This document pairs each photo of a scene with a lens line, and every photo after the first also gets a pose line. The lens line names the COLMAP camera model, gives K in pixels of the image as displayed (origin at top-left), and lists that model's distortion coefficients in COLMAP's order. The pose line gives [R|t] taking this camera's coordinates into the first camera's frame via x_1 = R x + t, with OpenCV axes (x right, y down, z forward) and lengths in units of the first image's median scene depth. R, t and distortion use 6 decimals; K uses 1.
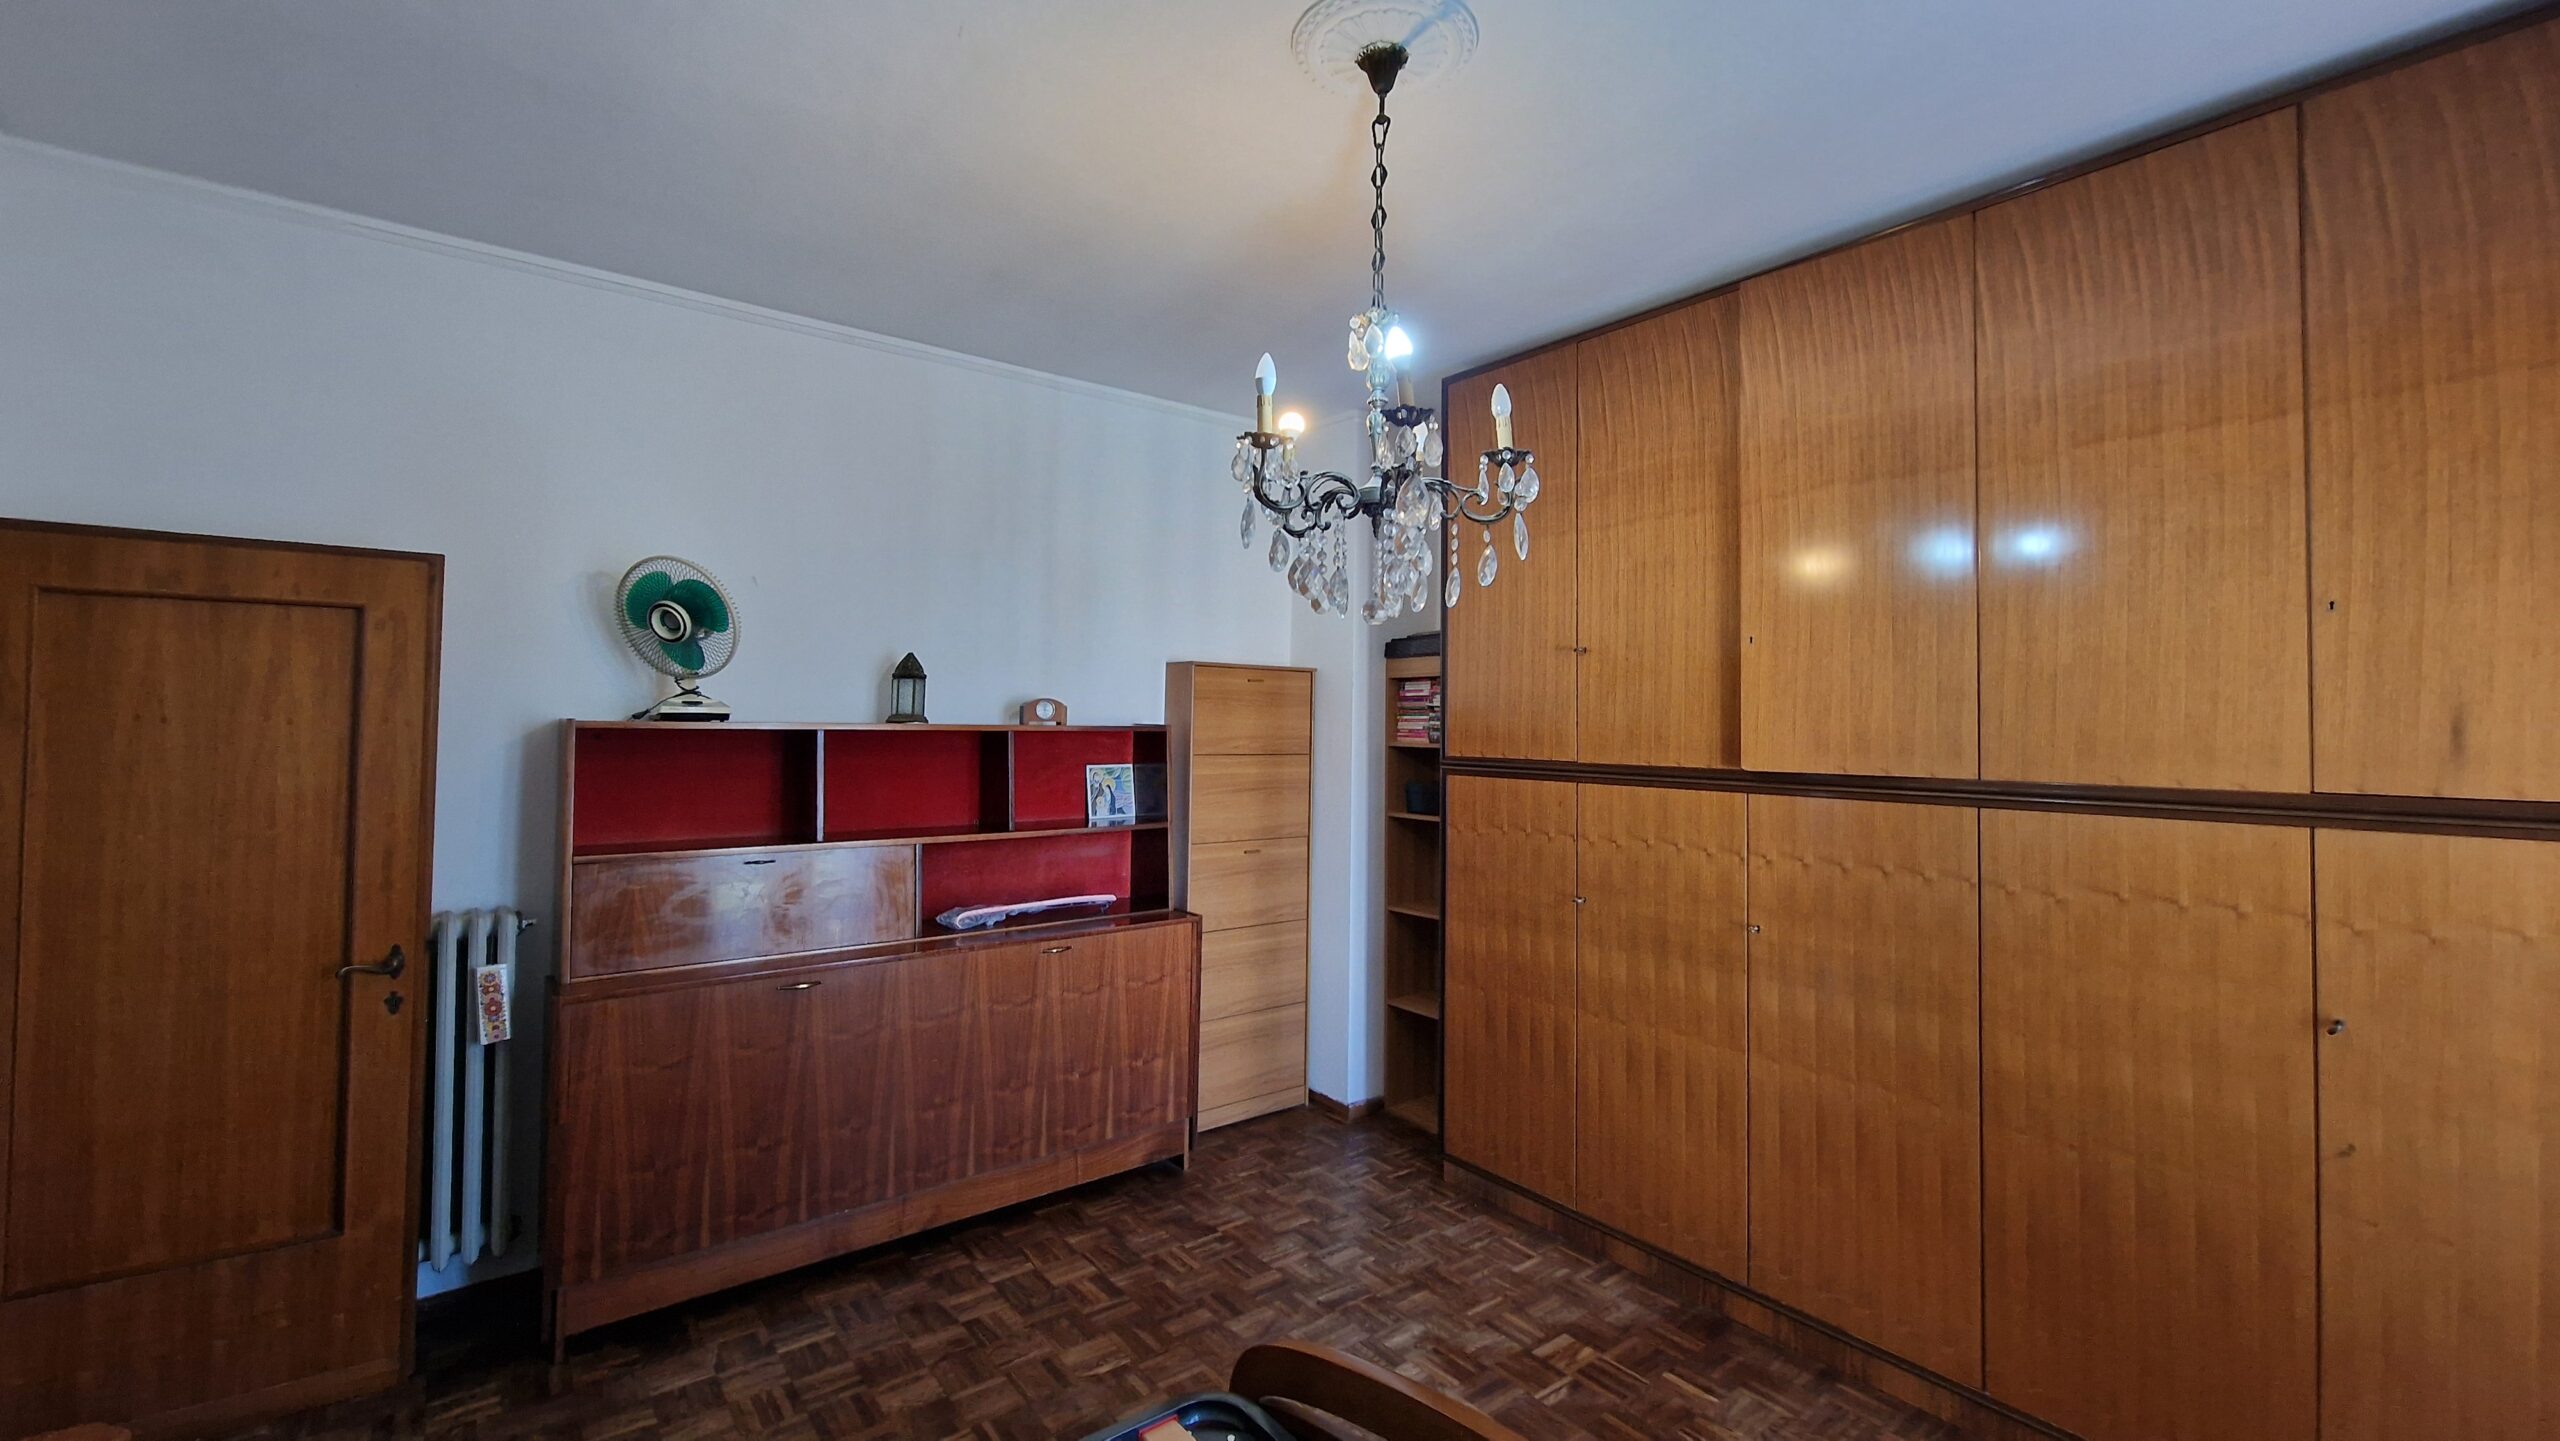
lens RADIAL K [[1053.1, 0, 1282.4], [0, 1053.1, 705.5], [0, 0, 1]] dist [0.000331, -0.000034]
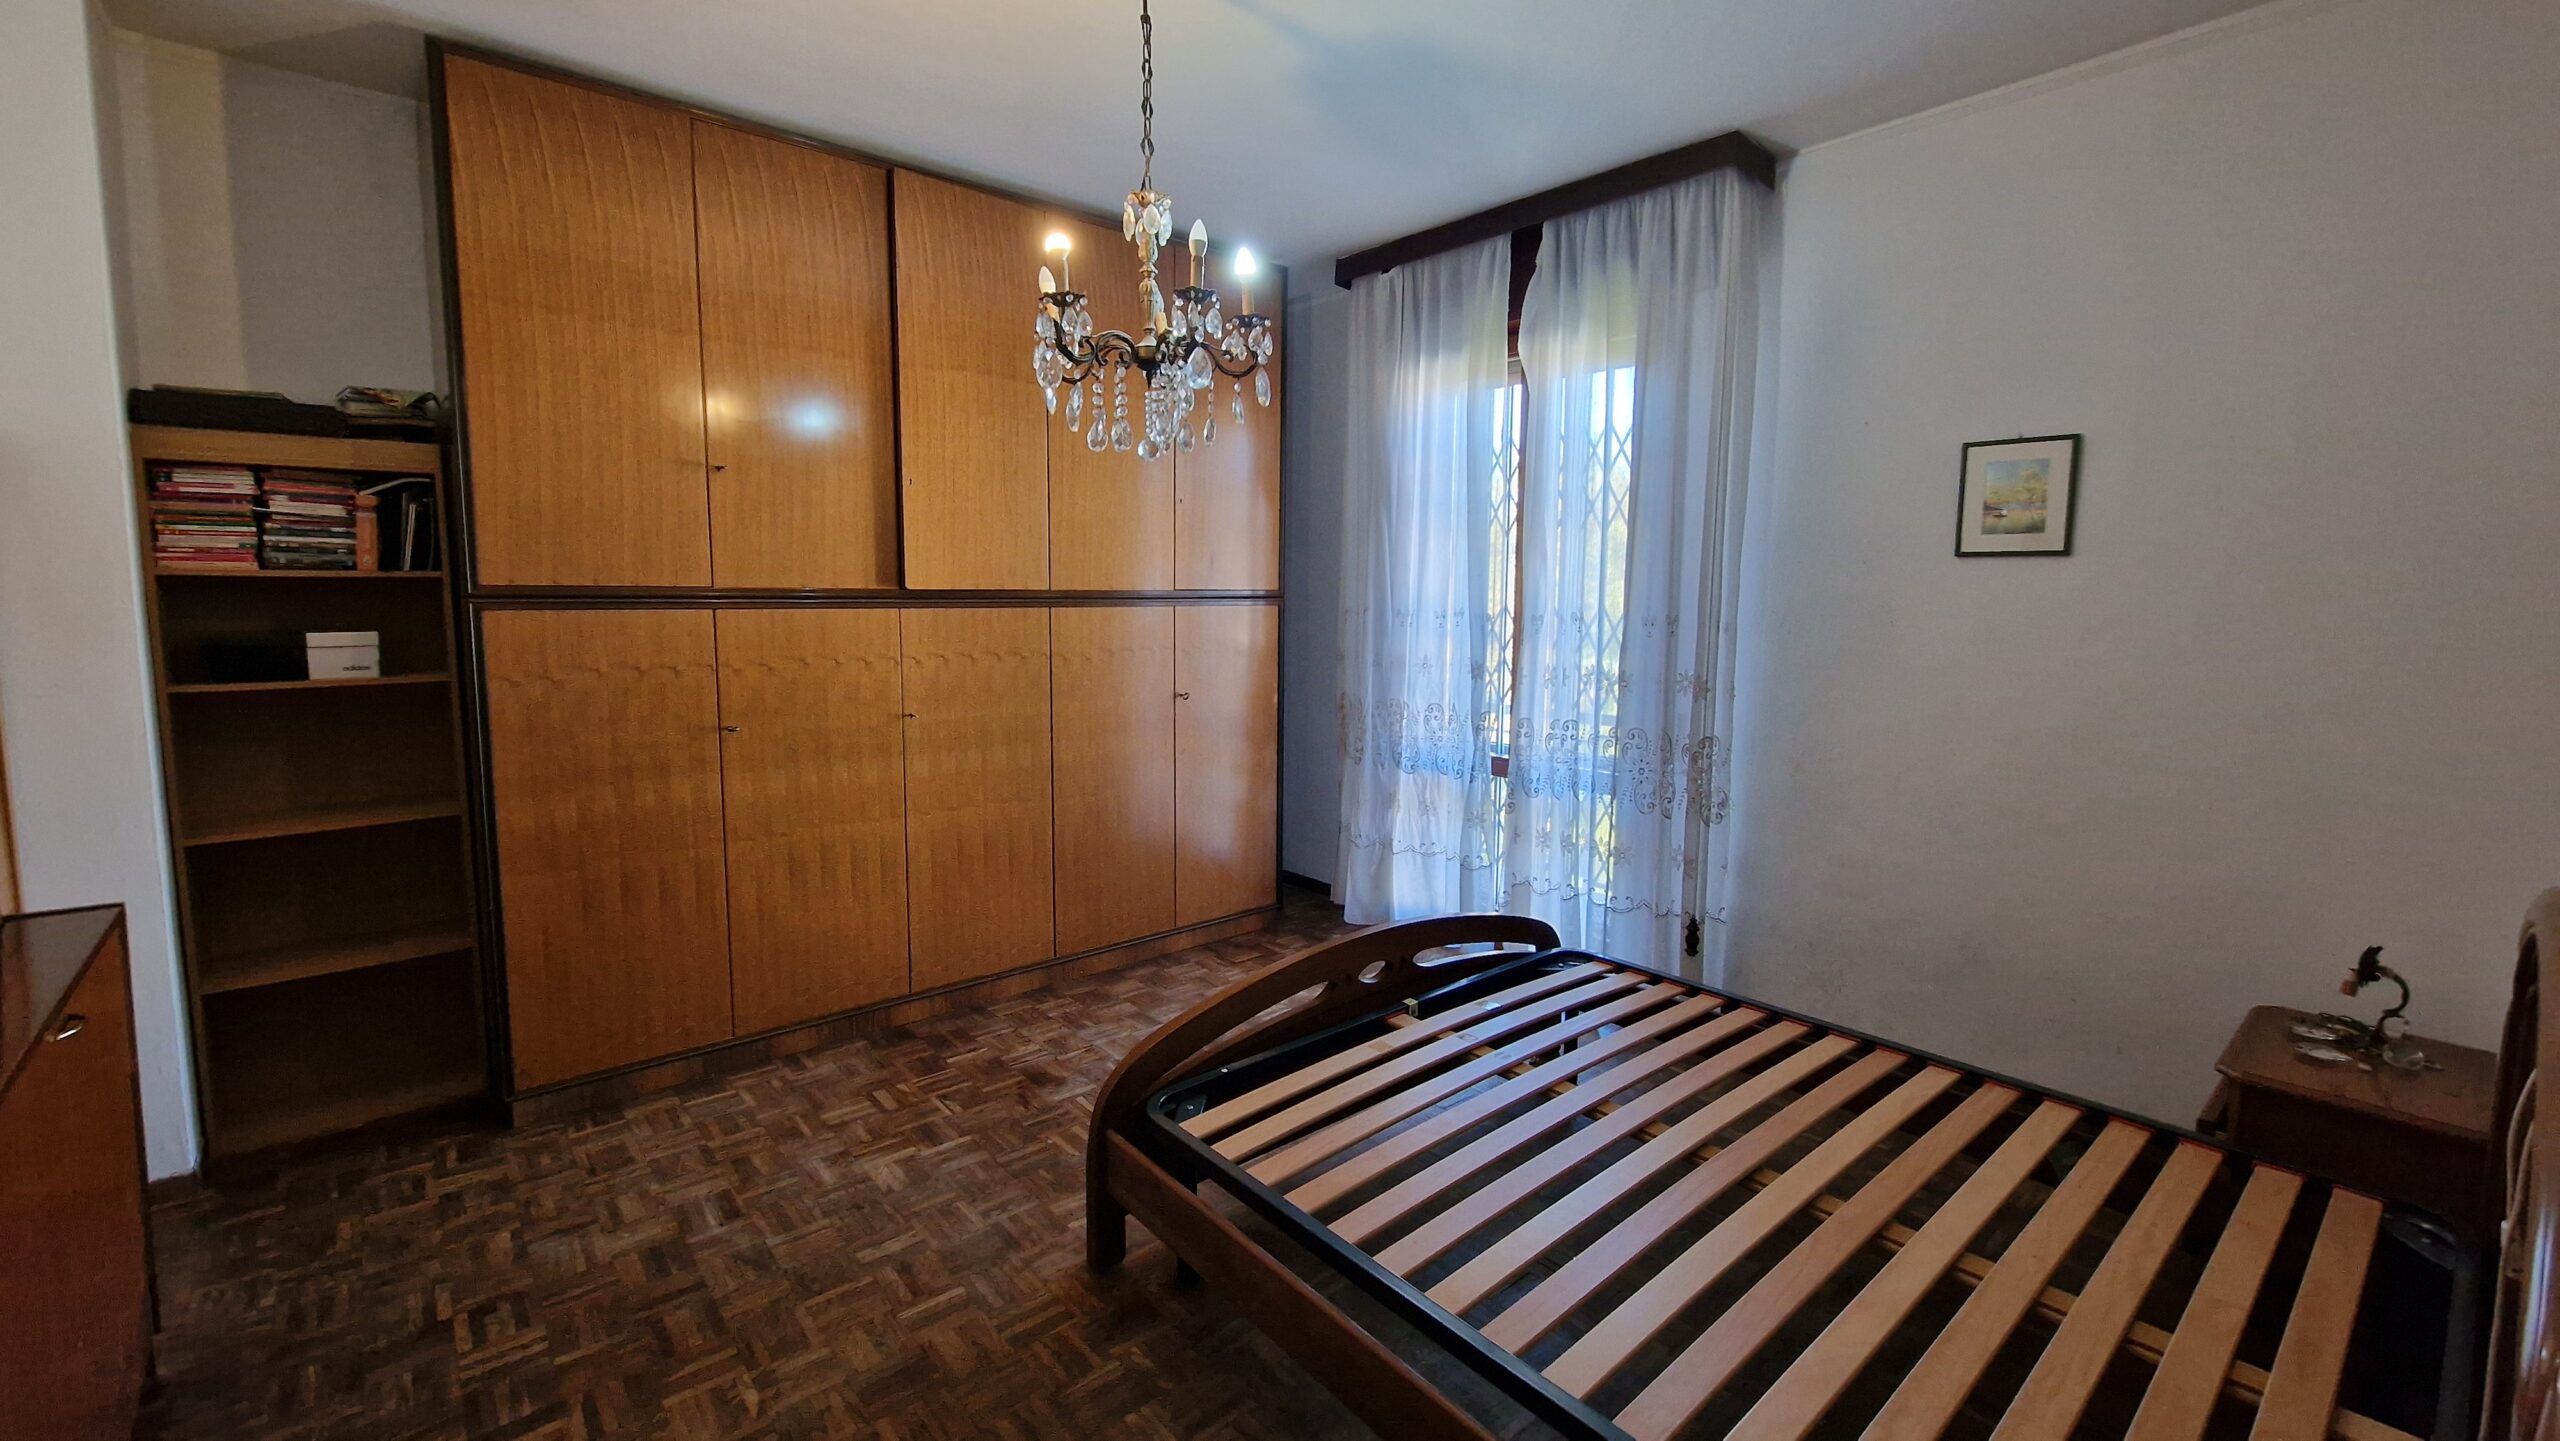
lens RADIAL K [[1053.1, 0, 1279.7], [0, 1053.1, 710.8], [0, 0, 1]] dist [0.000331, -0.000034]
pose [[-0.047708, -0.128132, 0.990609, -0.773360], [-0.026438, 0.991553, 0.126981, 0.032603], [-0.998511, -0.020132, -0.050693, 0.592618]]
